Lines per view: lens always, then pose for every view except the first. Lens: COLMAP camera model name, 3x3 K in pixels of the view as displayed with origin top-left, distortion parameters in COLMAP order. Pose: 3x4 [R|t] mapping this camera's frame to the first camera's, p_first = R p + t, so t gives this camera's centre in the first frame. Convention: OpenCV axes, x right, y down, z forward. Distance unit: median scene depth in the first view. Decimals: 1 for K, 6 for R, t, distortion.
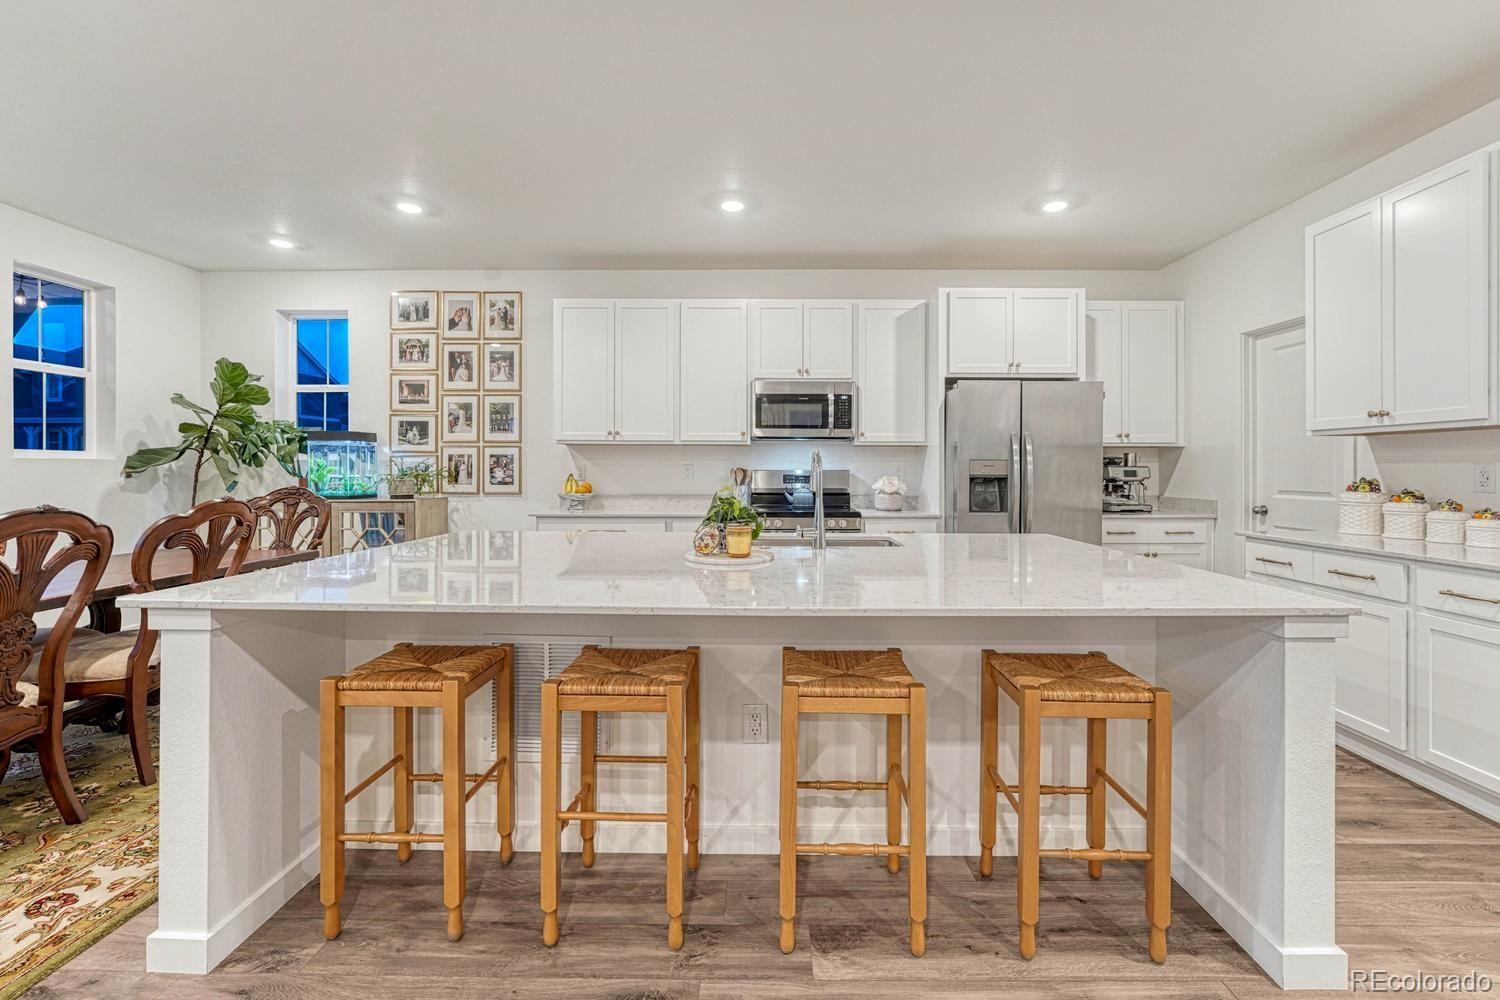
lens RADIAL K [[625.3, 0, 772.0], [0, 625.3, 471.8], [0, 0, 1]] dist [-0.019849, 0.005344]
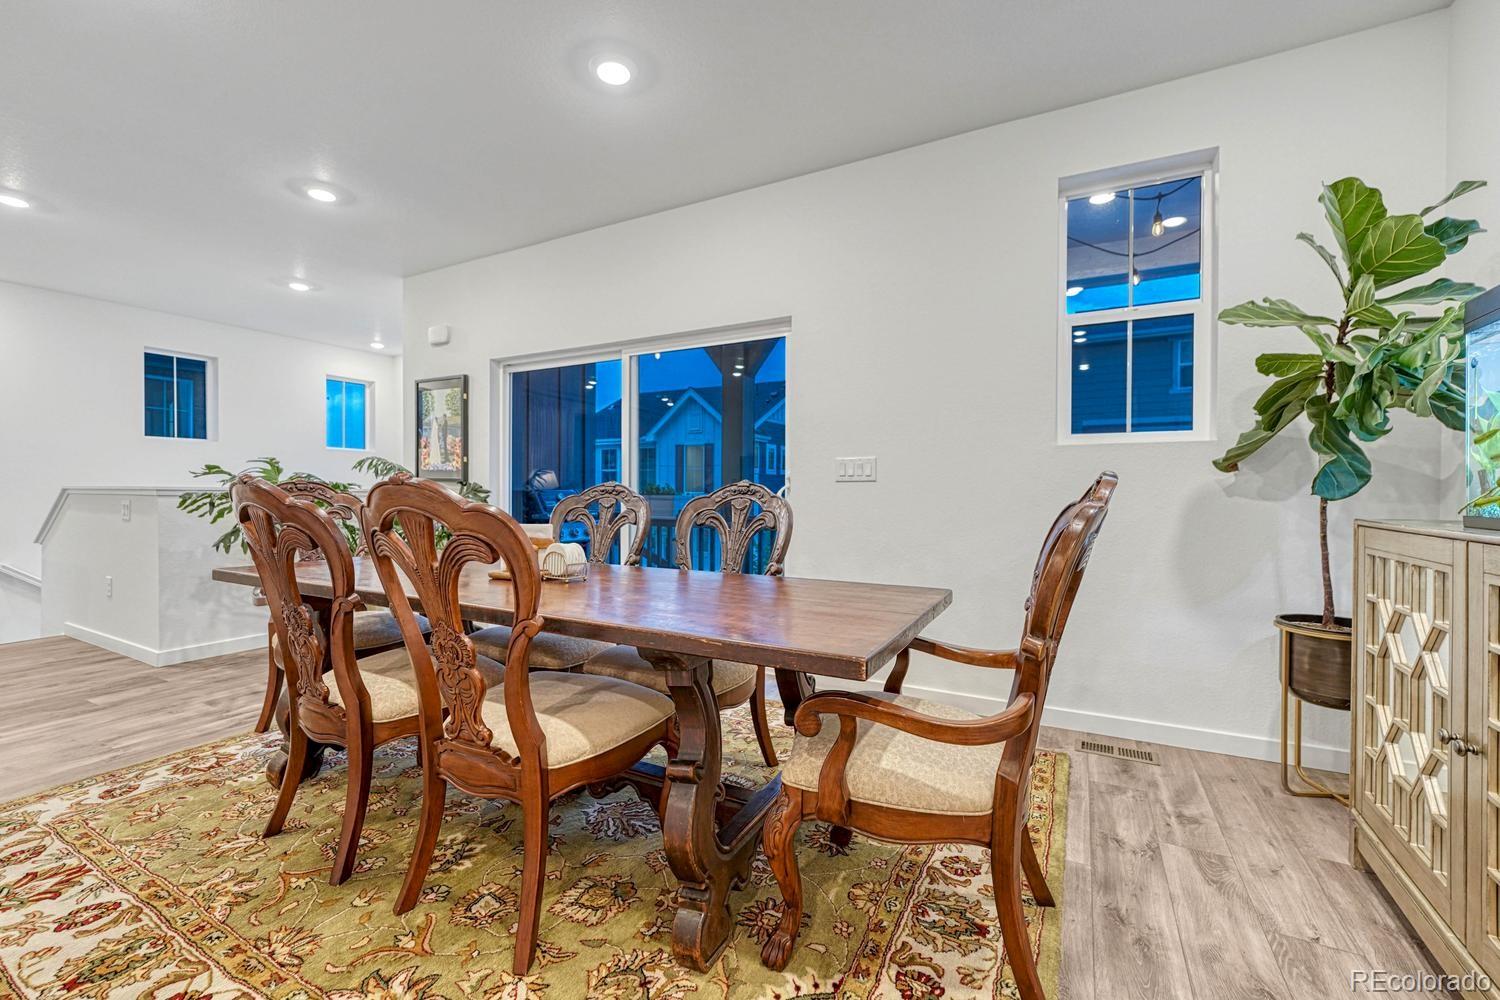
lens RADIAL K [[625.3, 0, 751.0], [0, 625.3, 496.4], [0, 0, 1]] dist [-0.019849, 0.005344]
pose [[-0.475023, 0.009316, -0.879924, -0.313048], [-0.008368, 0.999851, 0.015103, 0.026397], [0.879933, 0.014538, -0.474875, 0.835256]]
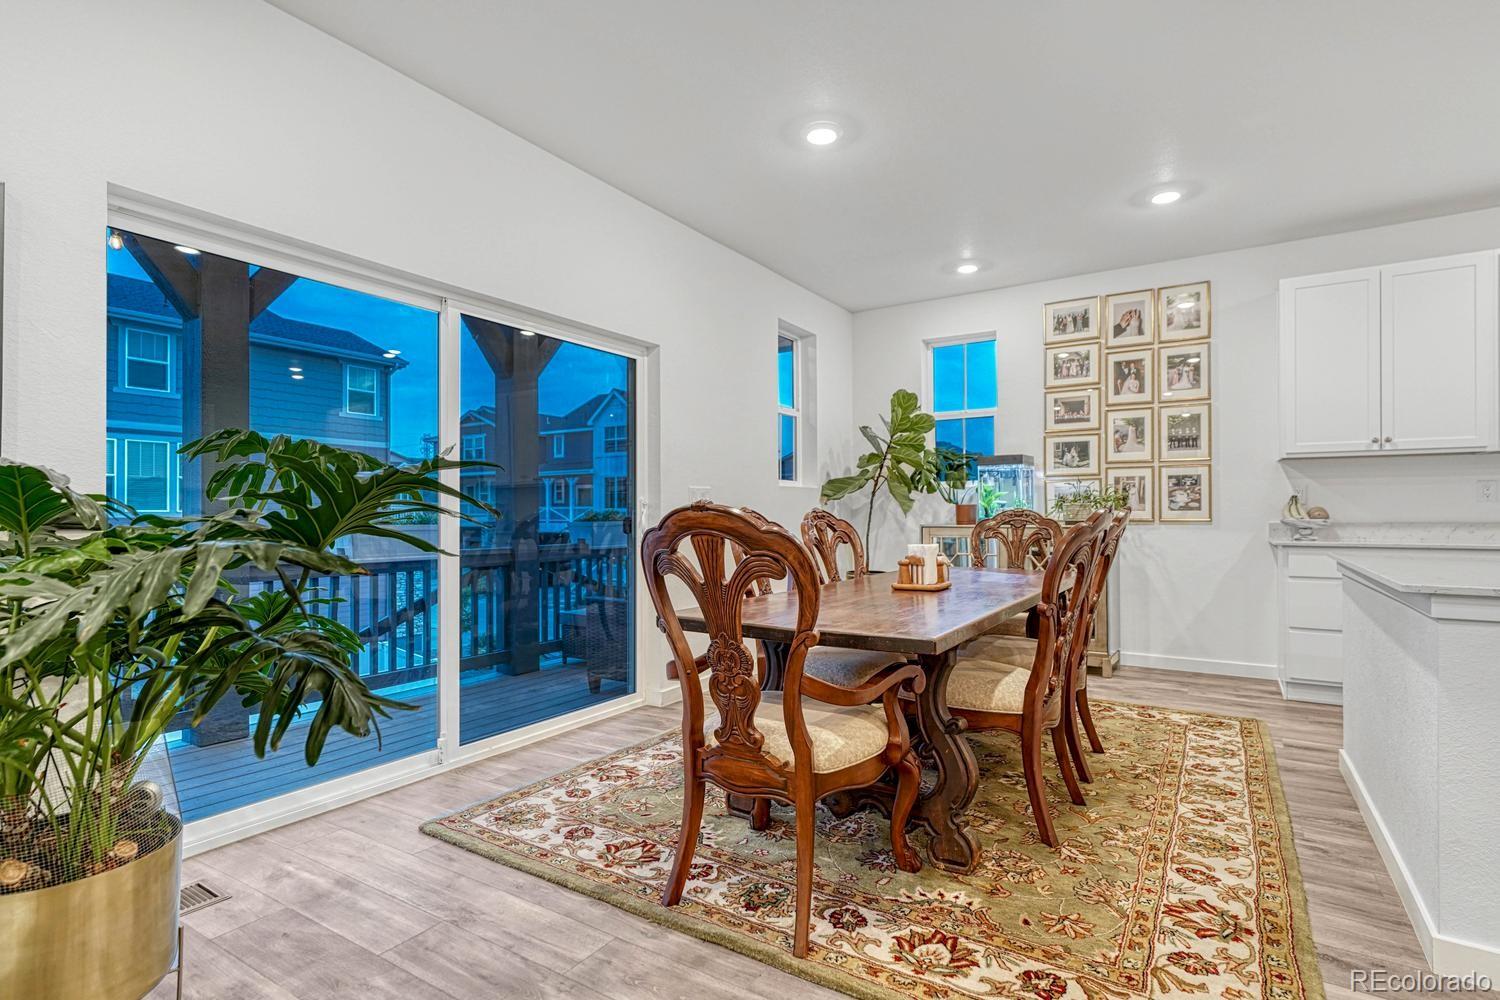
lens RADIAL K [[743.6, 0, 749.1], [0, 743.6, 504.0], [0, 0, 1]] dist [-0.001033, 0.002576]
pose [[0.840029, -0.011650, -0.542416, -0.412096], [0.002631, 0.999845, -0.017401, 0.029846], [0.542534, 0.013190, 0.839930, -0.188473]]
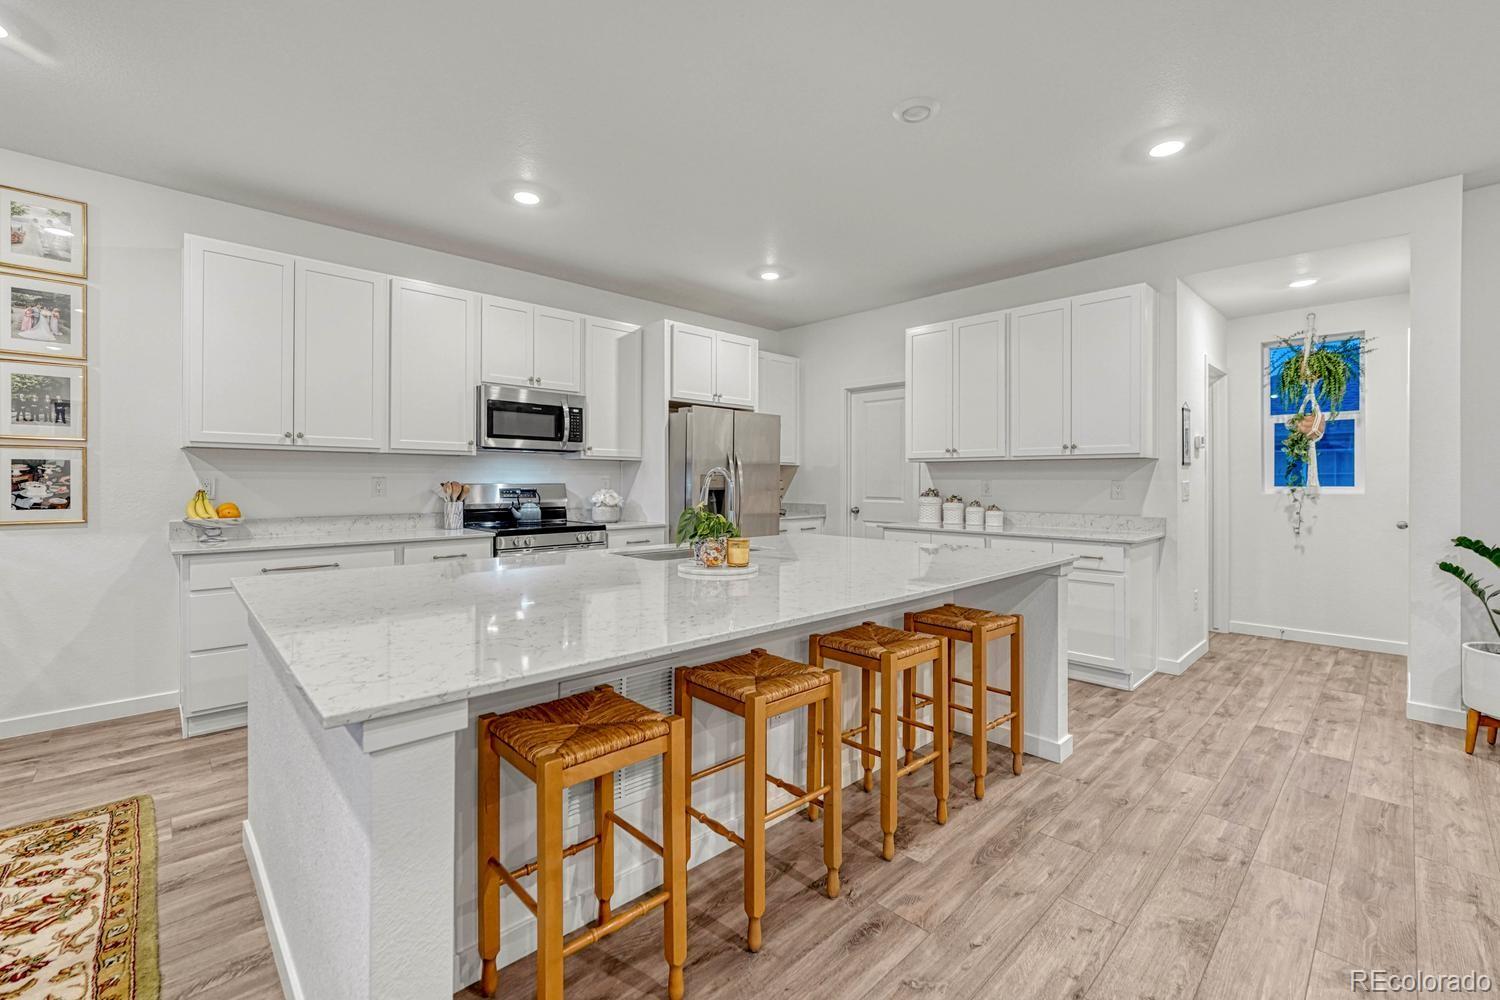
lens RADIAL K [[625.3, 0, 739.5], [0, 625.3, 488.1], [0, 0, 1]] dist [-0.019849, 0.005344]
pose [[0.729443, -0.007992, 0.683995, -0.373429], [0.000993, 0.999943, 0.010625, -0.006184], [-0.684041, -0.007071, 0.729409, 0.092799]]
